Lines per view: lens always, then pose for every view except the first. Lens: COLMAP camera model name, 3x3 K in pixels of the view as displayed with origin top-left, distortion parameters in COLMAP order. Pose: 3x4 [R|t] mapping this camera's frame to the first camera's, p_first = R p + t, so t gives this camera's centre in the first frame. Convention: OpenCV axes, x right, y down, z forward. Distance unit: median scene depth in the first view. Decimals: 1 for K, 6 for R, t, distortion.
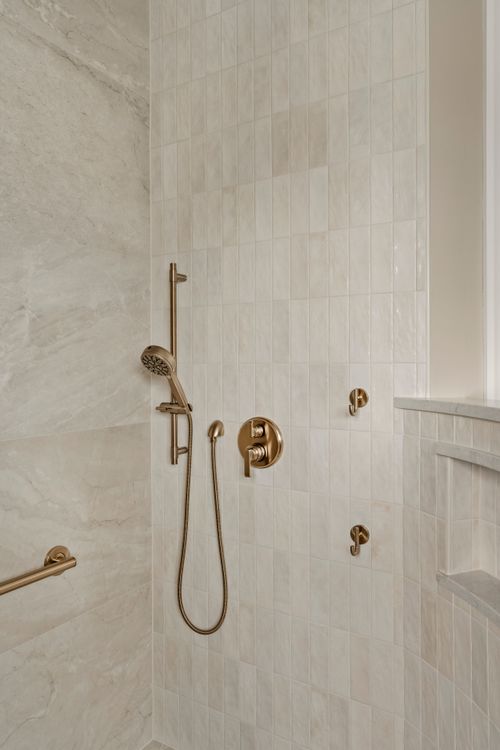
lens RADIAL K [[544.1, 0, 247.8], [0, 544.1, 372.6], [0, 0, 1]] dist [0.001738, -0.000539]
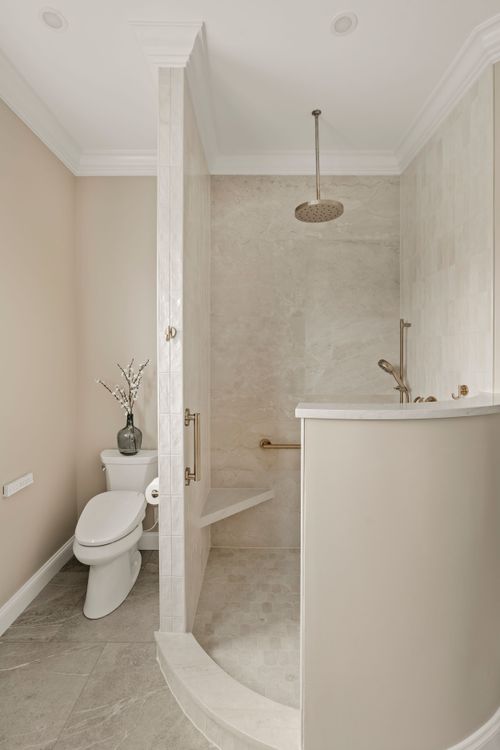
lens RADIAL K [[341.2, 0, 255.4], [0, 341.2, 374.3], [0, 0, 1]] dist [-0.005286, 0.001476]
pose [[0.544549, 0.044015, -0.837574, 0.789398], [-0.014648, 0.998969, 0.042973, -0.044935], [0.838601, -0.011132, 0.544632, -0.213552]]
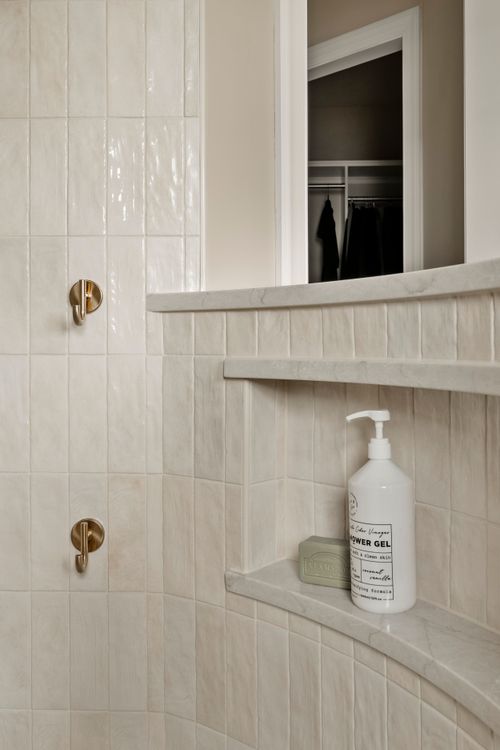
lens RADIAL K [[738.2, 0, 250.6], [0, 738.2, 347.2], [0, 0, 1]] dist [-0.001881, 0.000000]
pose [[0.863510, -0.001061, 0.504331, -0.039453], [0.006694, 0.999934, -0.009358, 0.110688], [-0.504287, 0.011456, 0.863460, 0.246006]]
